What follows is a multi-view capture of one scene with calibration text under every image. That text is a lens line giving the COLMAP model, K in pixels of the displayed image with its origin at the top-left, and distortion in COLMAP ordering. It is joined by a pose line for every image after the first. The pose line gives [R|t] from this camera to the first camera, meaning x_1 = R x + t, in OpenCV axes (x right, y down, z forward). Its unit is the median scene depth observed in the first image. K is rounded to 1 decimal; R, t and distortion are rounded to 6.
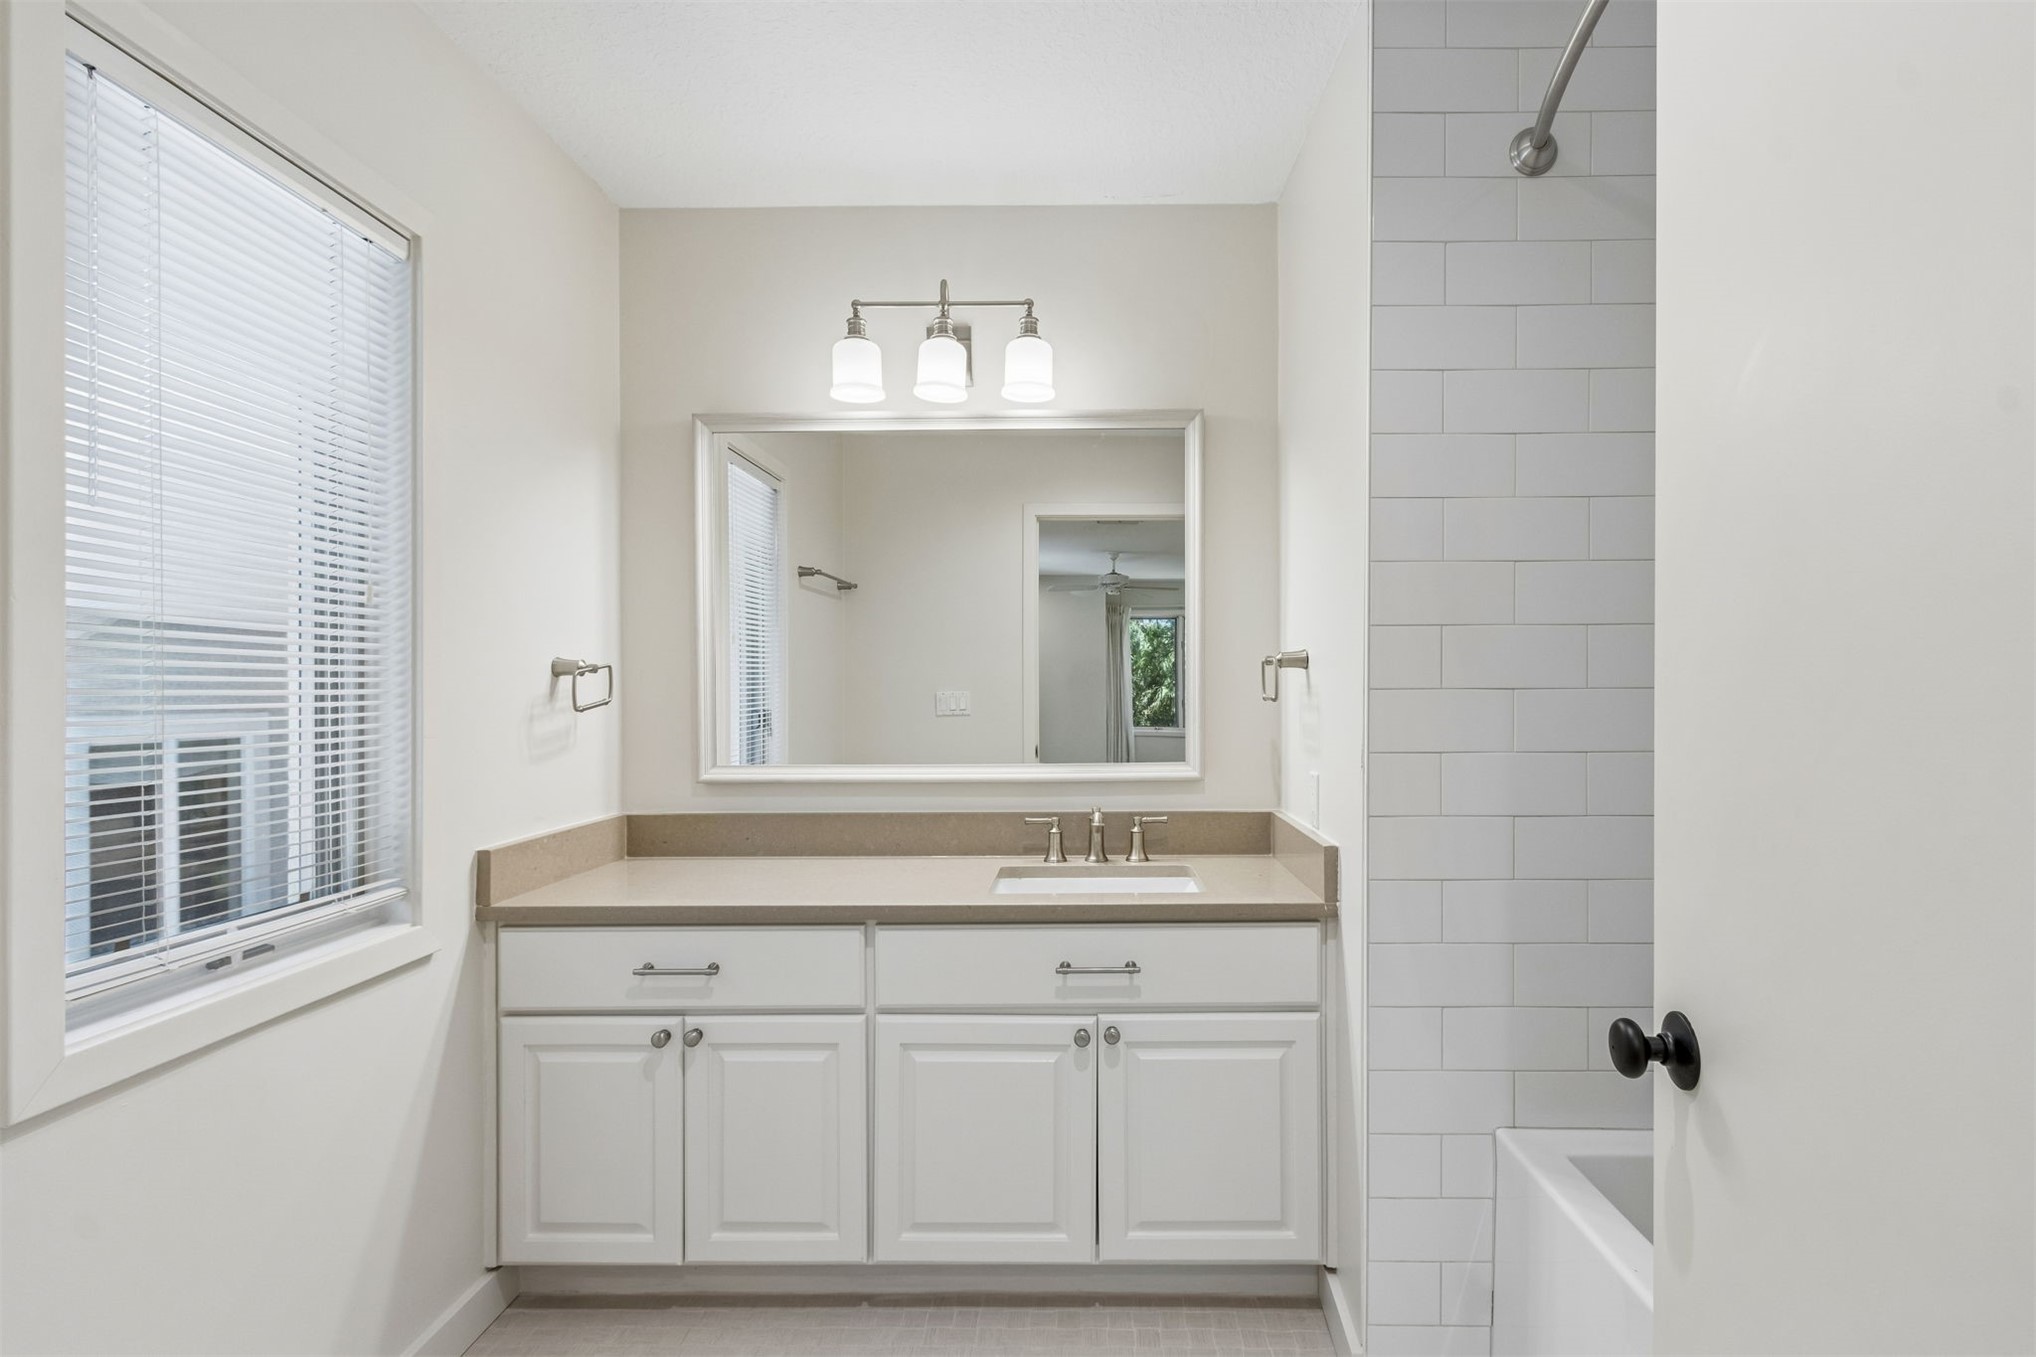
lens RADIAL K [[837.9, 0, 1020.0], [0, 837.9, 685.6], [0, 0, 1]] dist [0.000477, 0.000110]
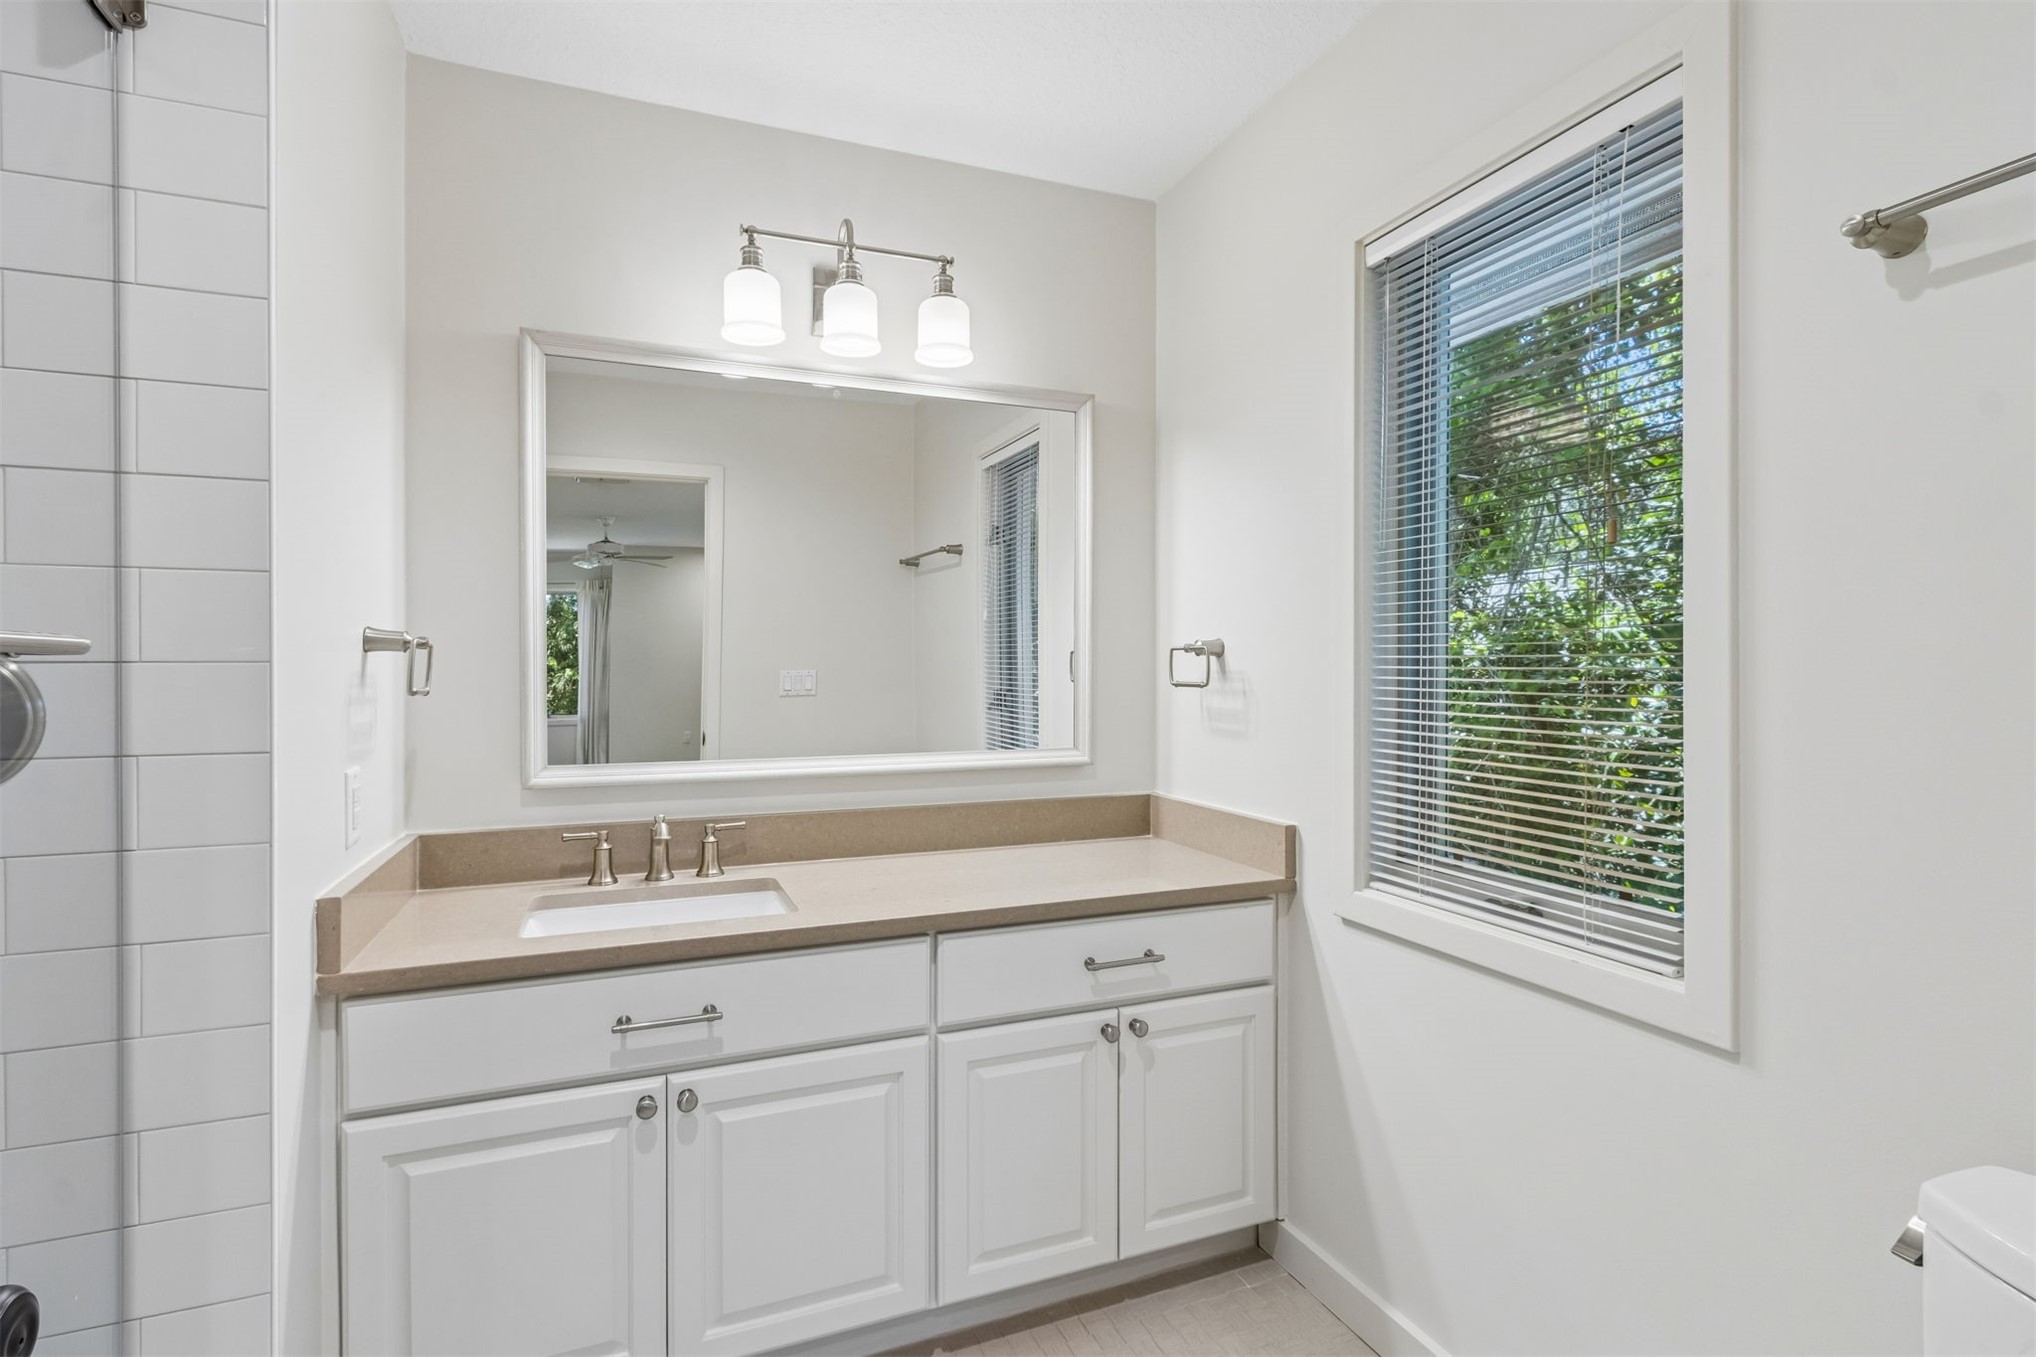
lens RADIAL K [[959.9, 0, 1000.2], [0, 959.9, 668.3], [0, 0, 1]] dist [-0.000552, 0.000276]
pose [[0.928067, 0.005371, 0.372376, -0.414483], [-0.001113, 0.999932, -0.011647, 0.005264], [-0.372413, 0.010394, 0.928009, 0.001314]]
